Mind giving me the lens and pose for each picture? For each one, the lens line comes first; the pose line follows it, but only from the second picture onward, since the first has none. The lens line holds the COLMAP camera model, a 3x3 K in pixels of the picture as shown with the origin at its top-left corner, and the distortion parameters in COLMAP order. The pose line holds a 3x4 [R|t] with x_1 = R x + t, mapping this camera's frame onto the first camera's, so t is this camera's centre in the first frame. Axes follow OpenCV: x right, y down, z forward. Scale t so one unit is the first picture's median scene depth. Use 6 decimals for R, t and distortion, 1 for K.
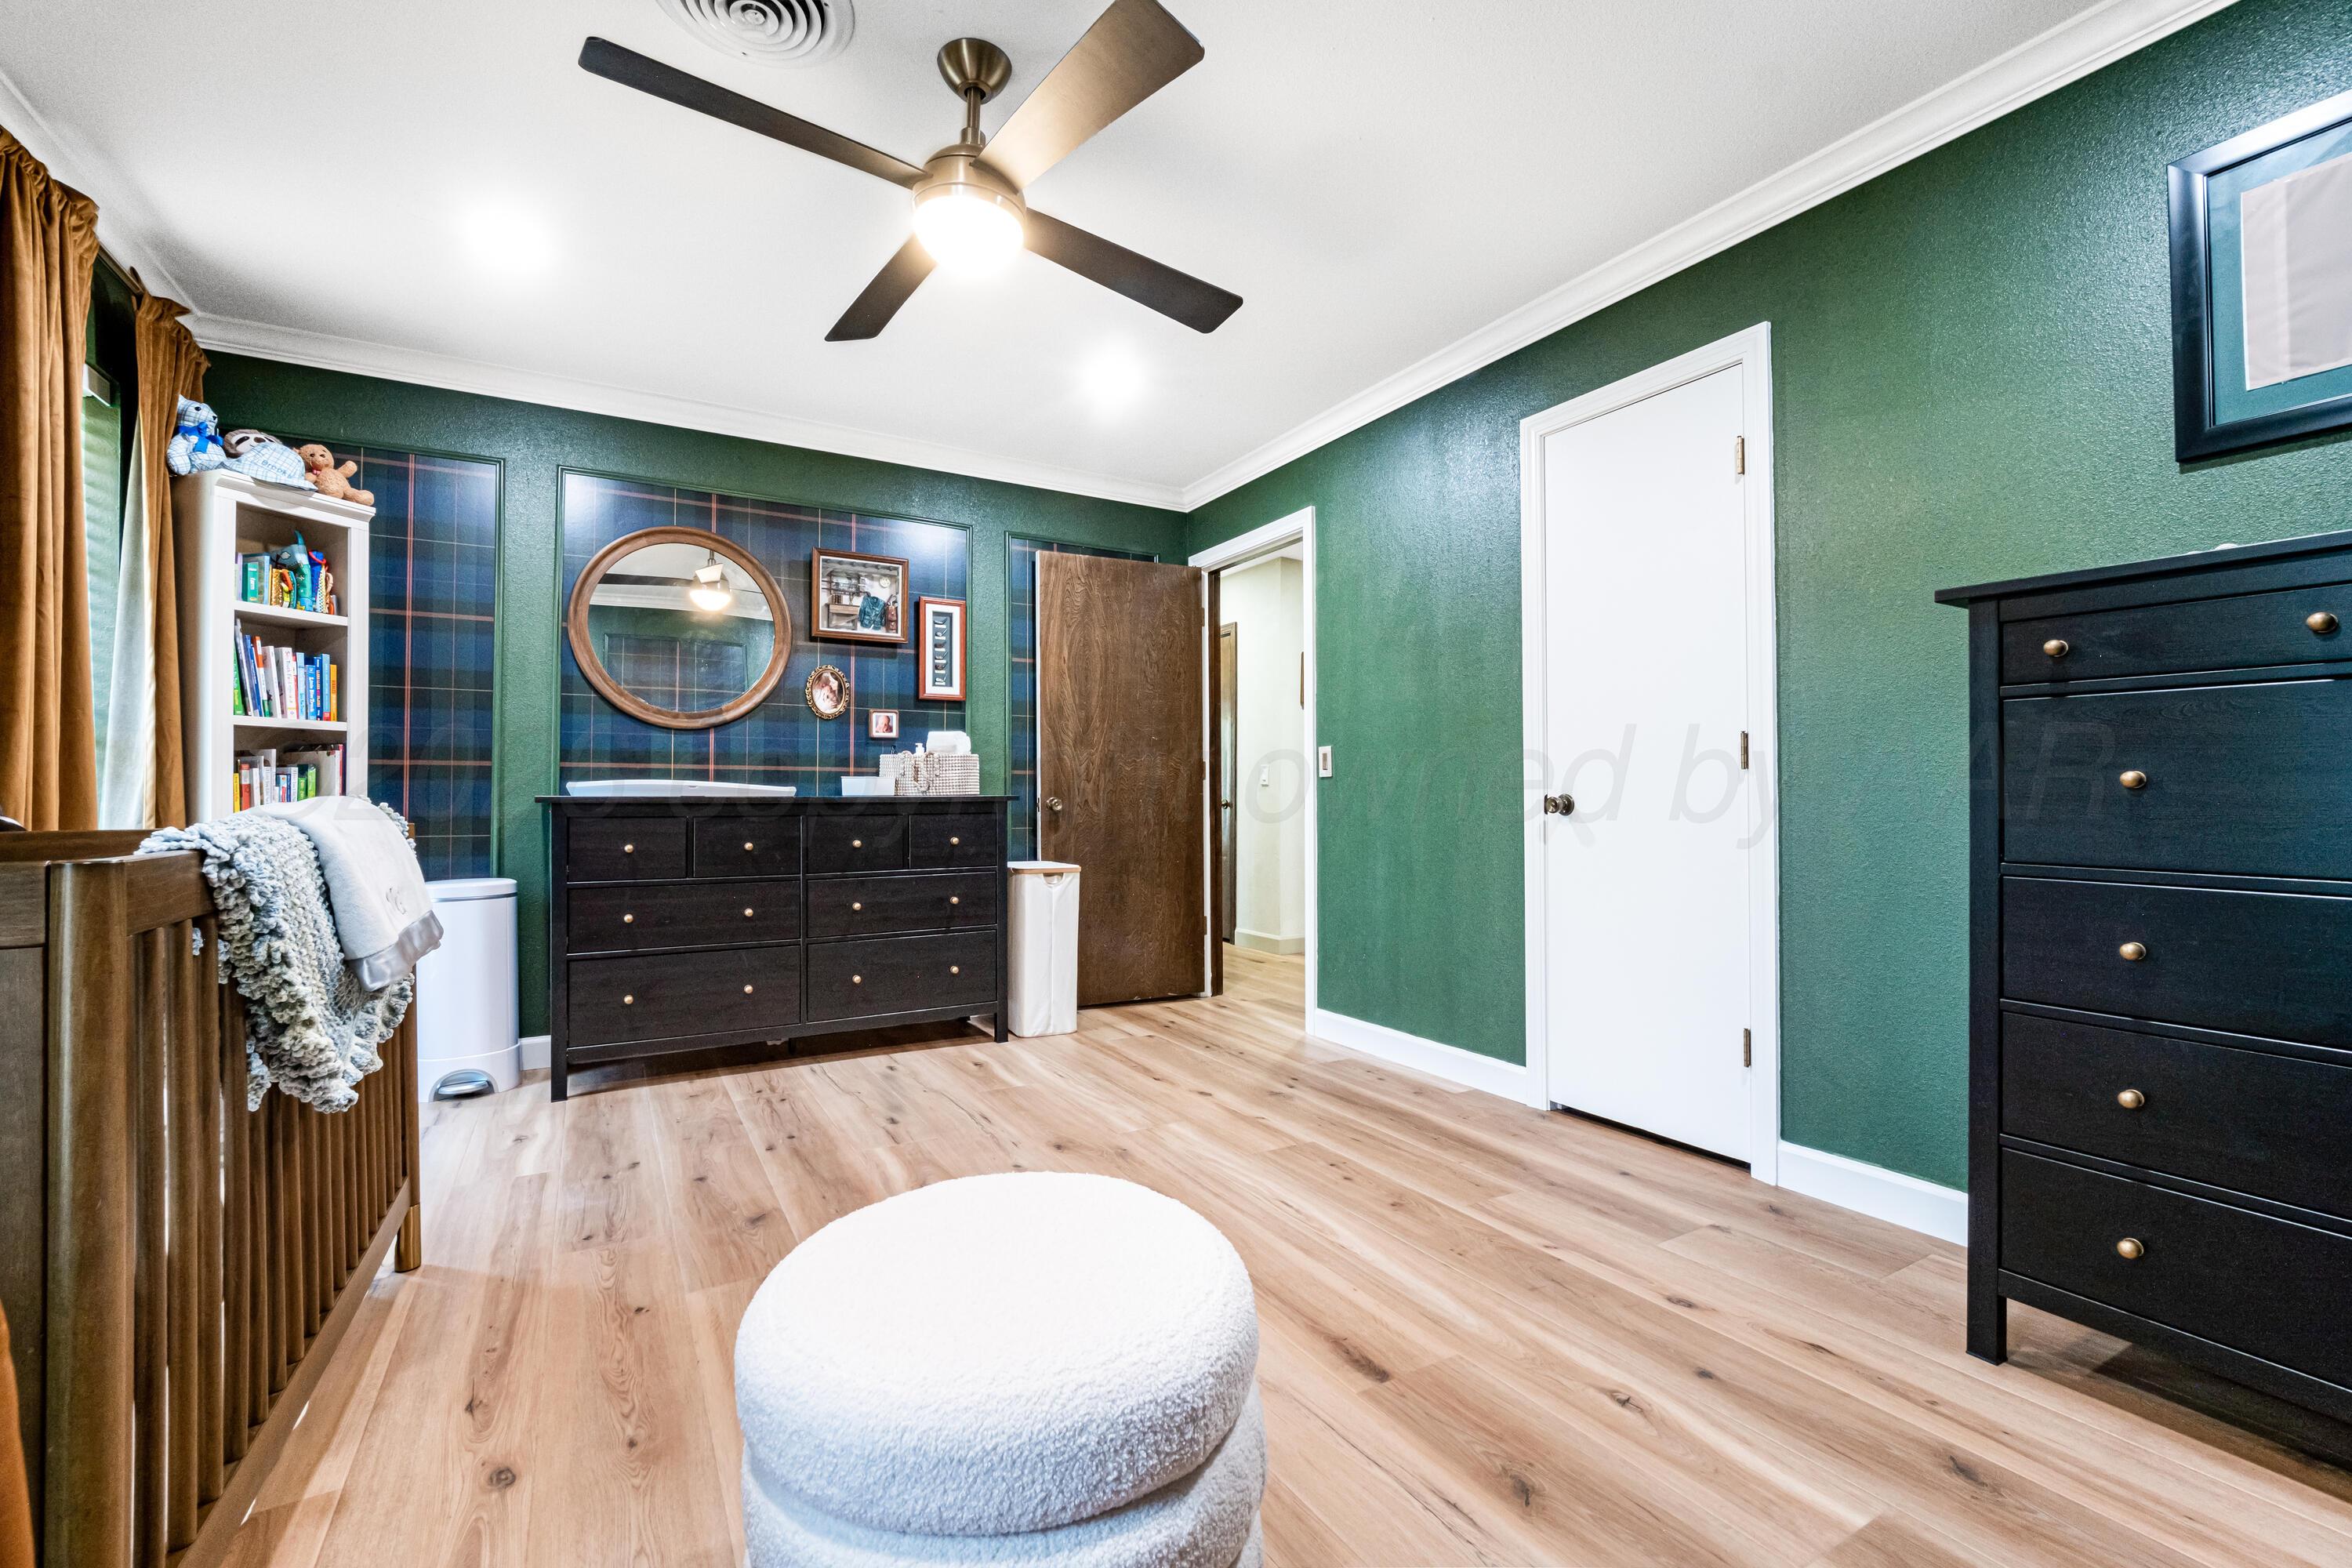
lens RADIAL K [[975.4, 0, 1173.1], [0, 975.4, 795.5], [0, 0, 1]] dist [-0.013565, -0.000013]
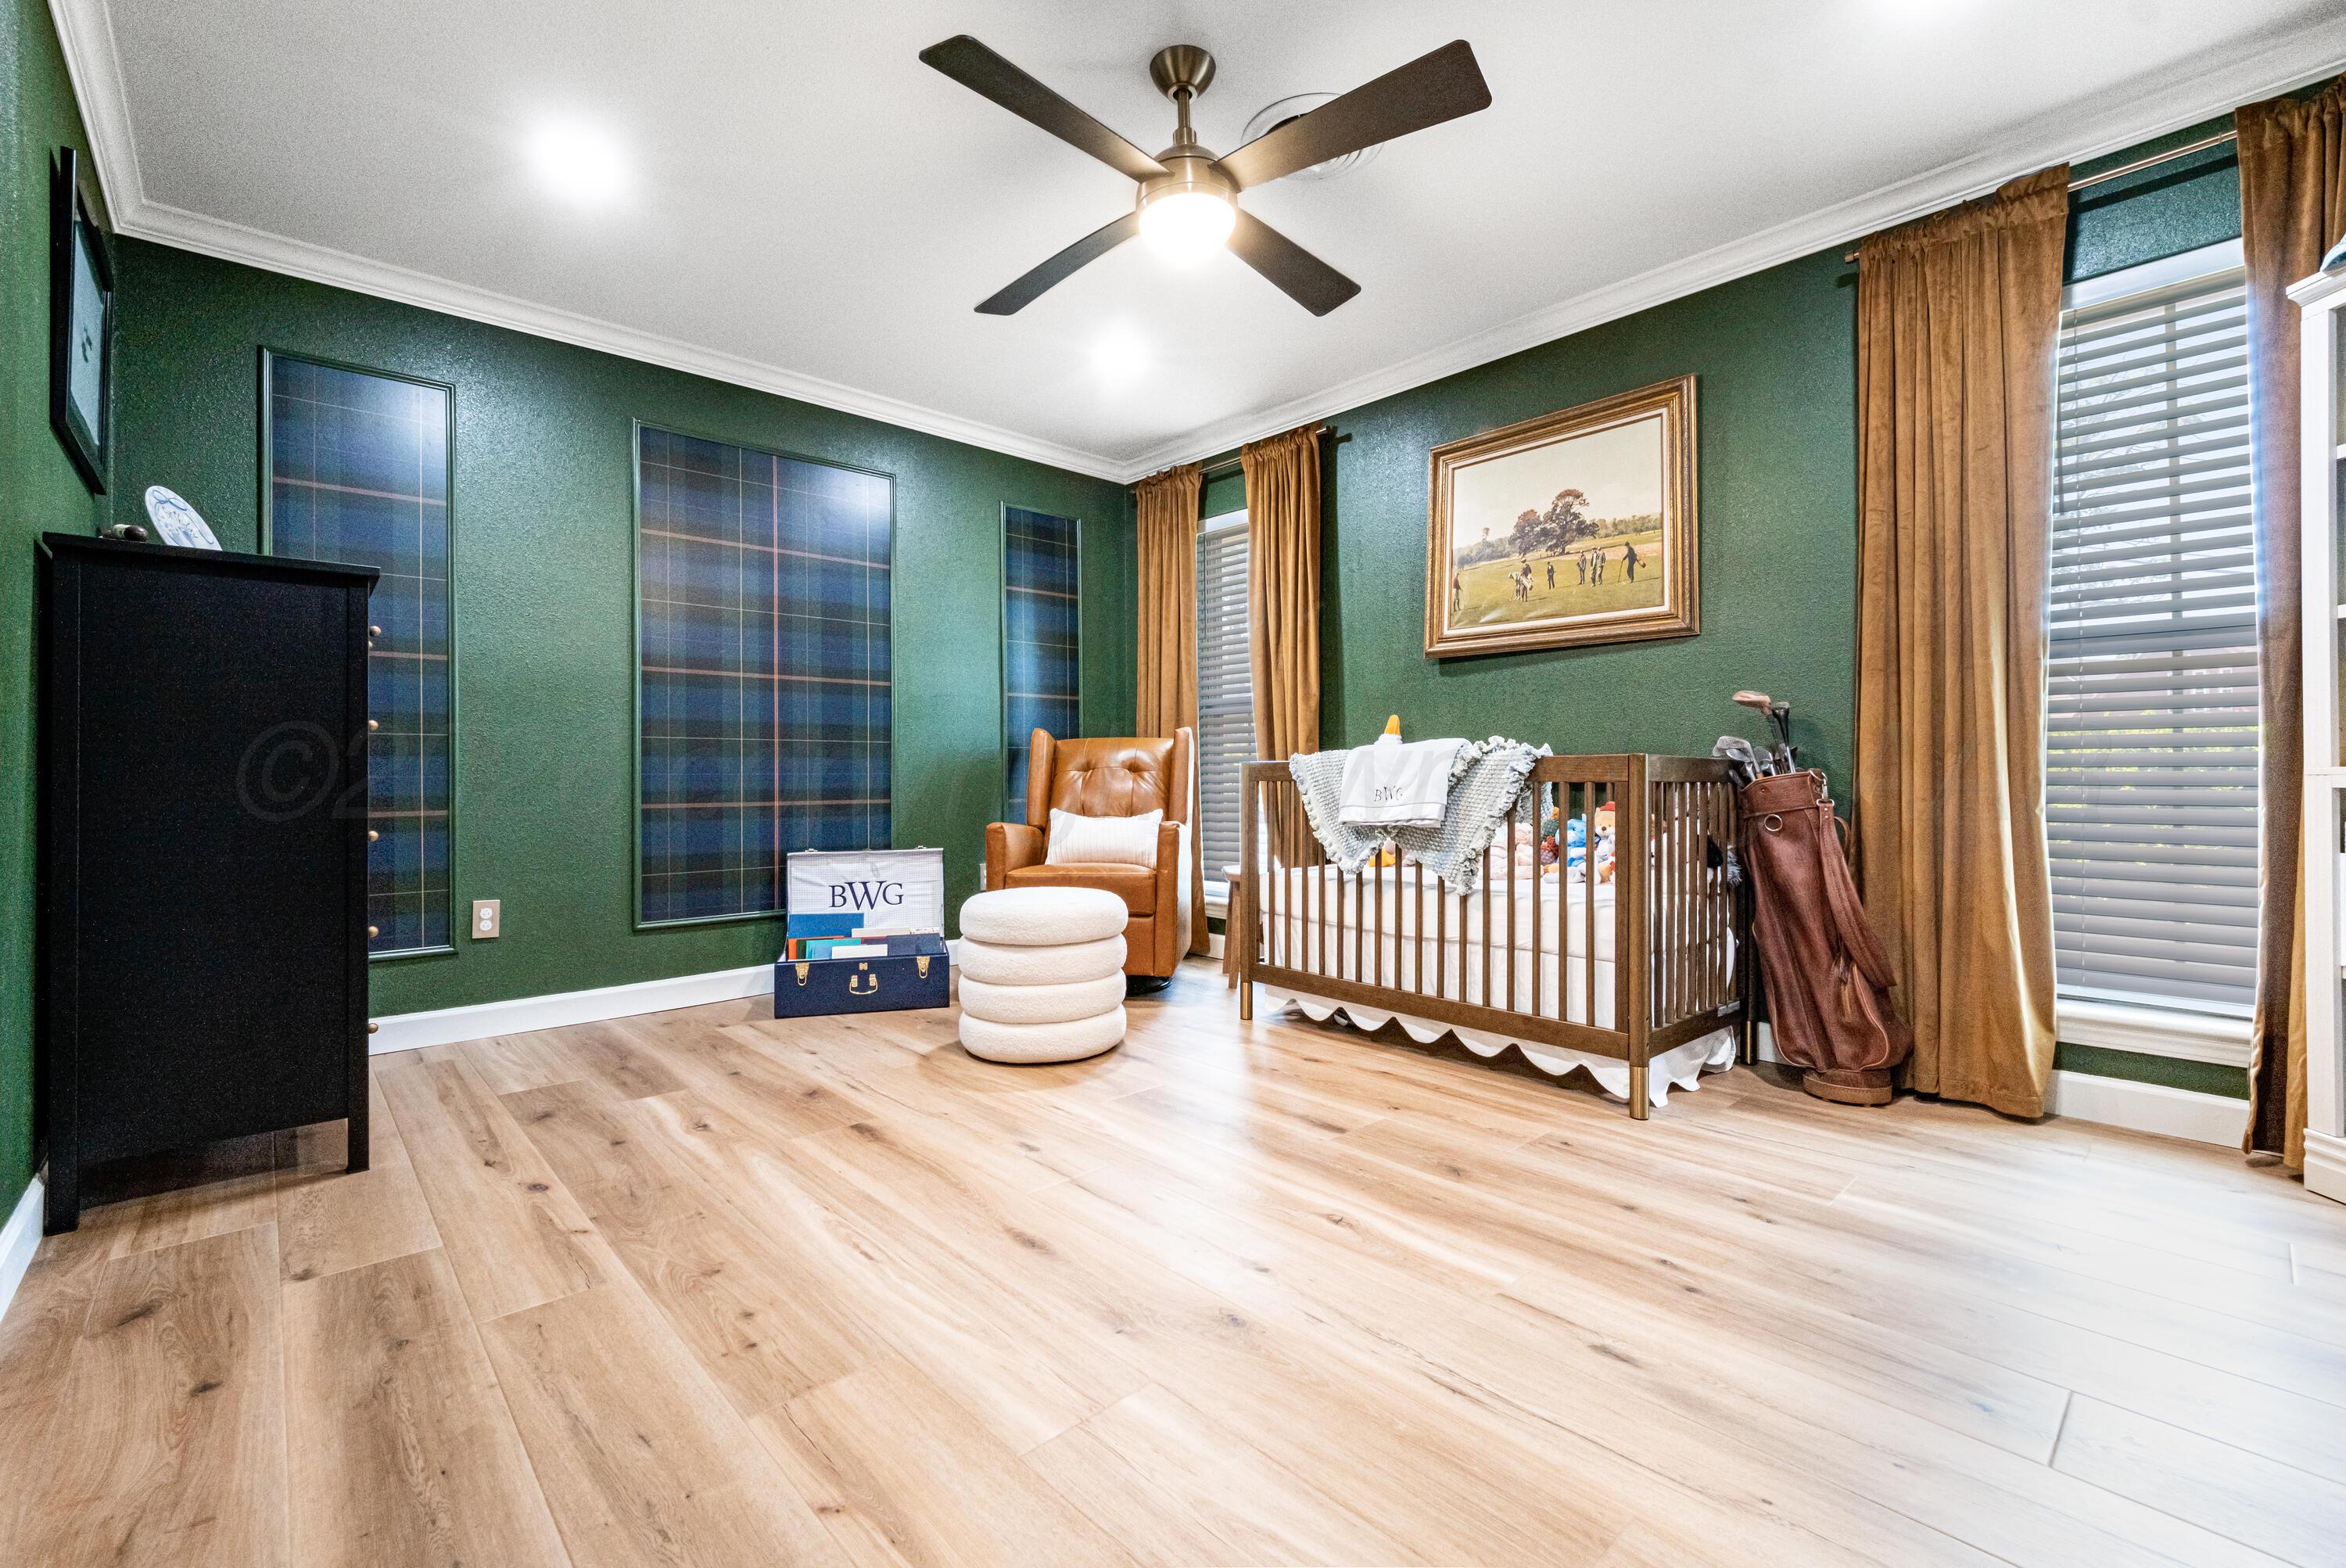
lens RADIAL K [[970.9, 0, 1167.8], [0, 970.9, 775.1], [0, 0, 1]] dist [-0.000153, -0.000057]
pose [[-0.974935, 0.004923, -0.222435, 0.058956], [0.006003, 0.999973, -0.004177, 0.053059], [0.222409, -0.005408, -0.974938, 1.954728]]
